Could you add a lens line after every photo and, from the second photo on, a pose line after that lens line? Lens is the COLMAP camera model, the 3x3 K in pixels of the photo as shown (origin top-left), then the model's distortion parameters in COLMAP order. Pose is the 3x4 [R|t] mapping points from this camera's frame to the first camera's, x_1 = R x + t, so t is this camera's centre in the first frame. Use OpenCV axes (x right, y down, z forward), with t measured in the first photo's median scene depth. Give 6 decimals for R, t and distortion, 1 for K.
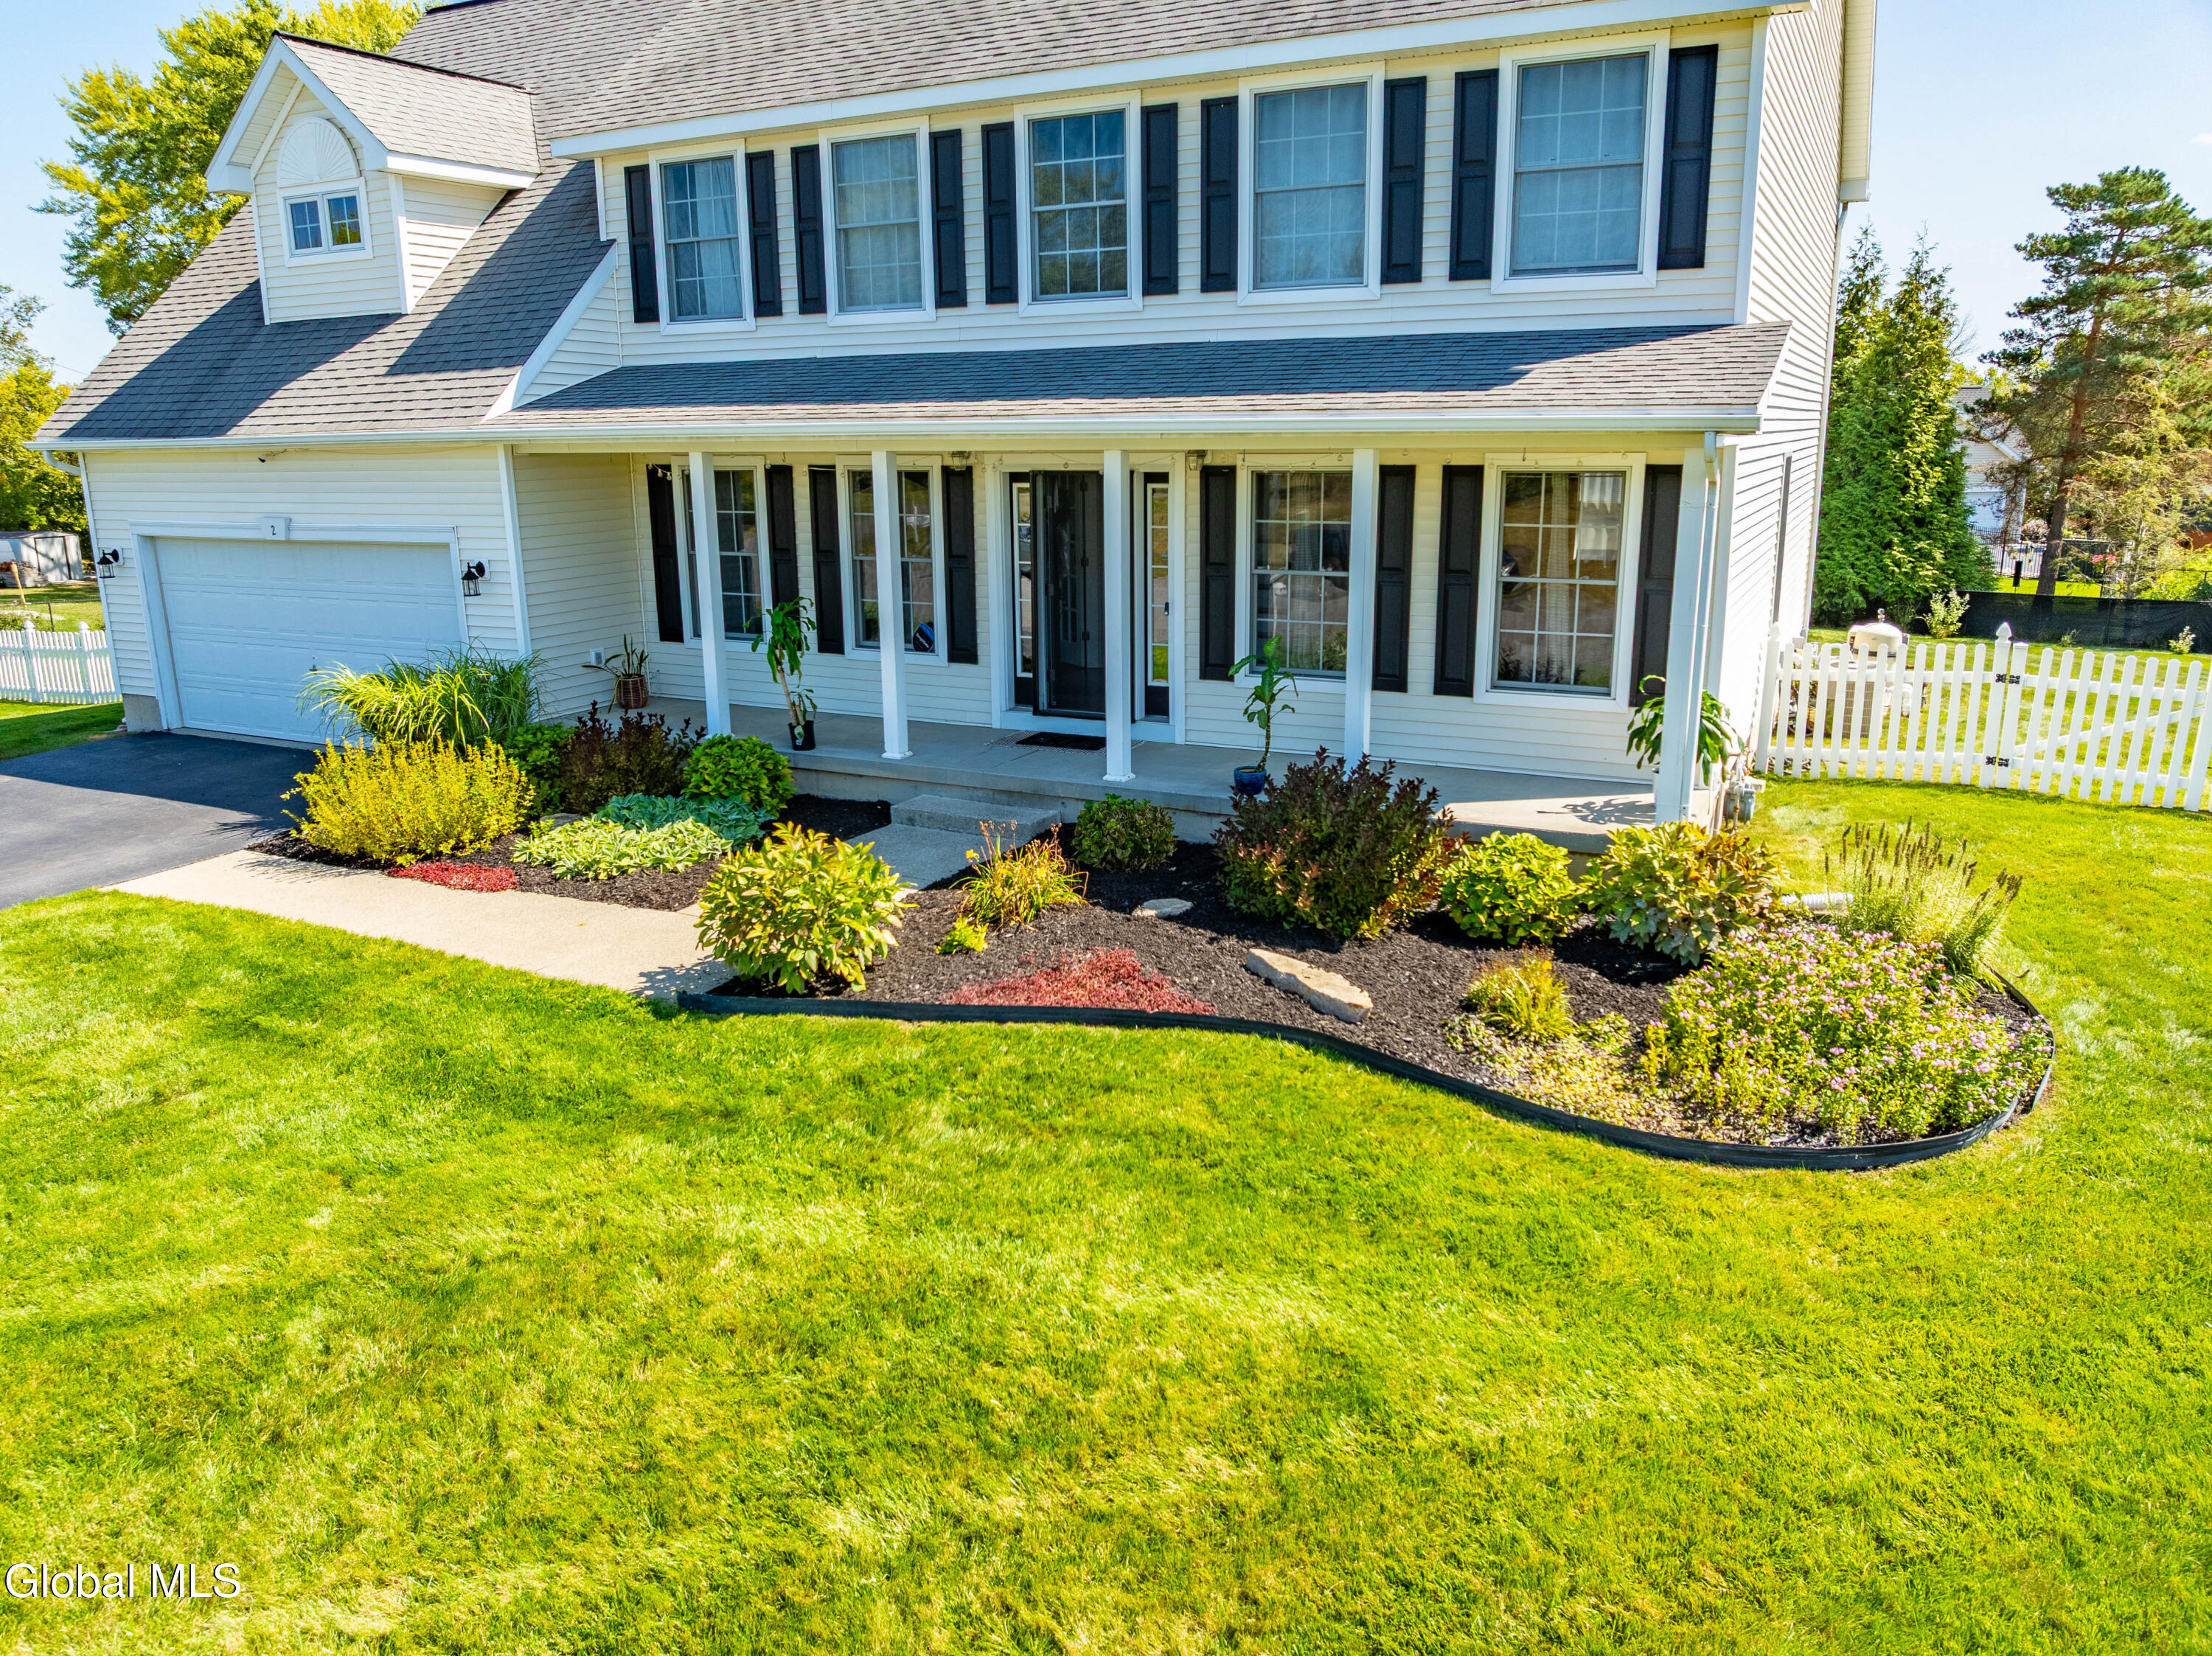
lens RADIAL K [[1520.9, 0, 1111.4], [0, 1520.9, 804.4], [0, 0, 1]] dist [-0.049356, 0.027461]
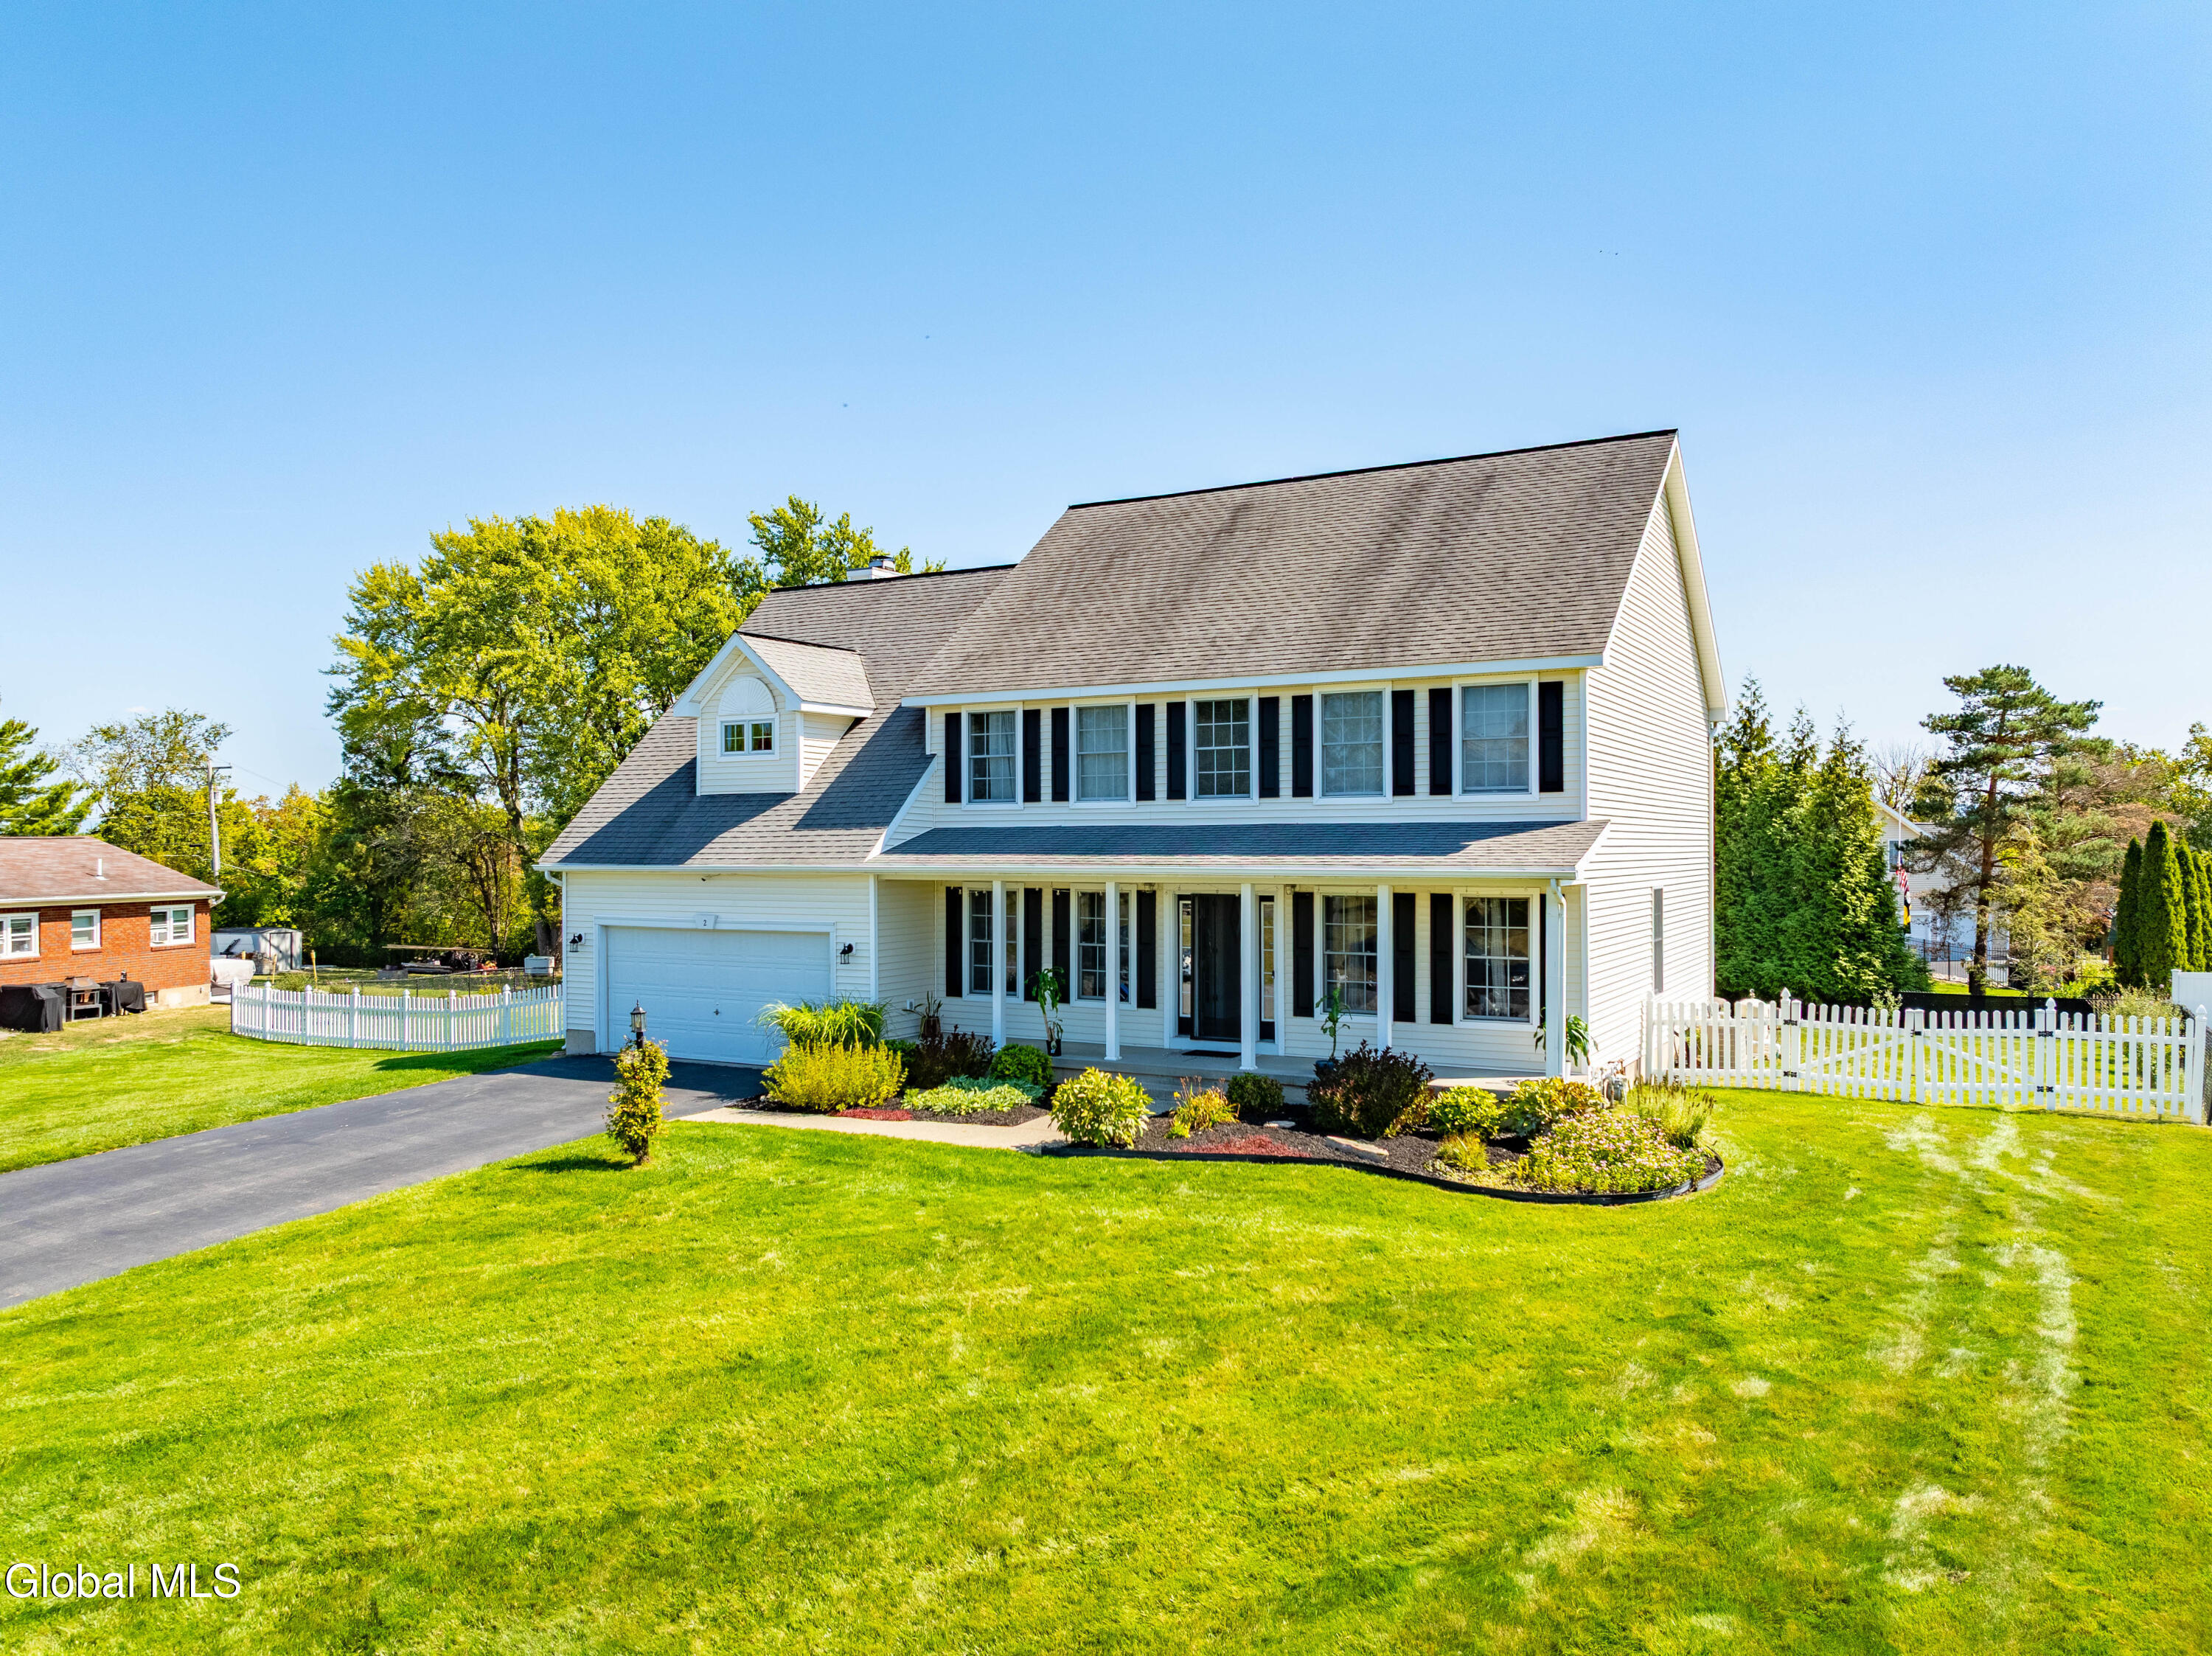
lens RADIAL K [[1567.9, 0, 1106.0], [0, 1567.9, 828.0], [0, 0, 1]] dist [-0.025263, -0.000124]
pose [[0.999115, 0.008806, -0.041124, -0.077914], [-0.018948, 0.967220, -0.253233, 0.156214], [0.037547, 0.253788, 0.966531, -0.725696]]
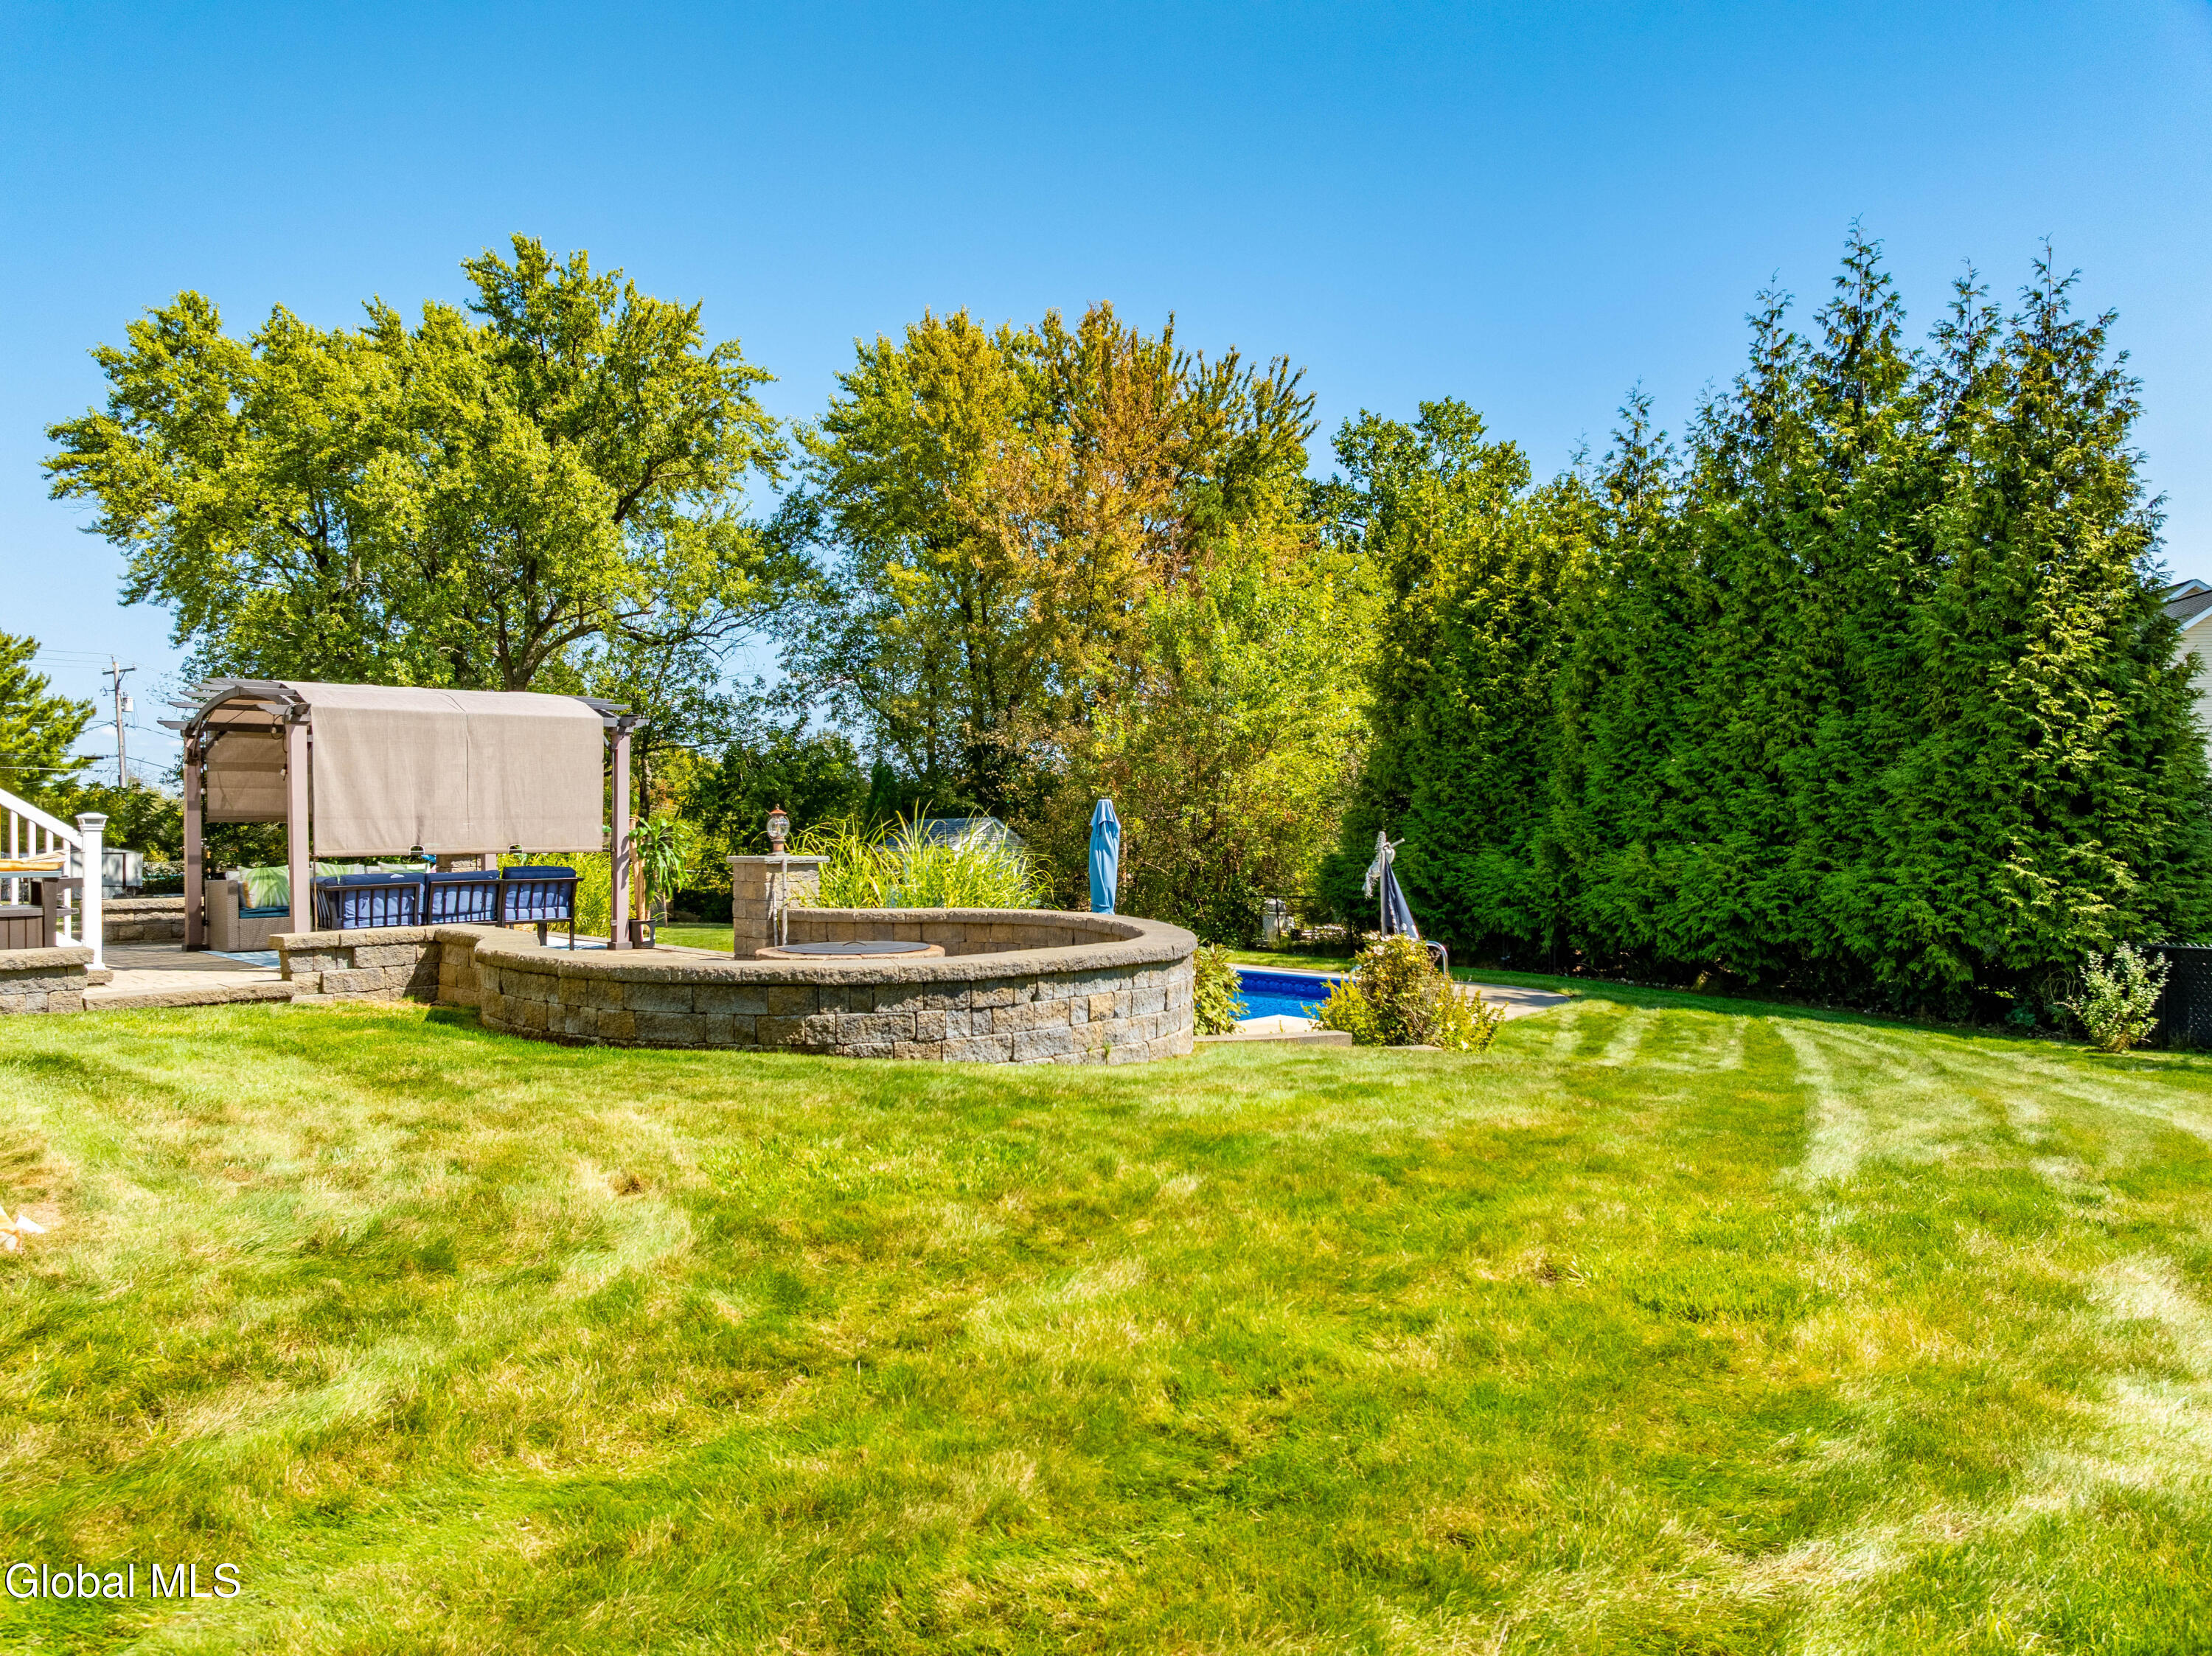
lens RADIAL K [[1567.9, 0, 1106.0], [0, 1567.9, 828.0], [0, 0, 1]] dist [-0.025263, -0.000124]
pose [[0.961756, 0.004322, -0.273874, 0.948156], [-0.064772, 0.975105, -0.212071, -0.142071], [0.266139, 0.221700, 0.938093, 1.149770]]
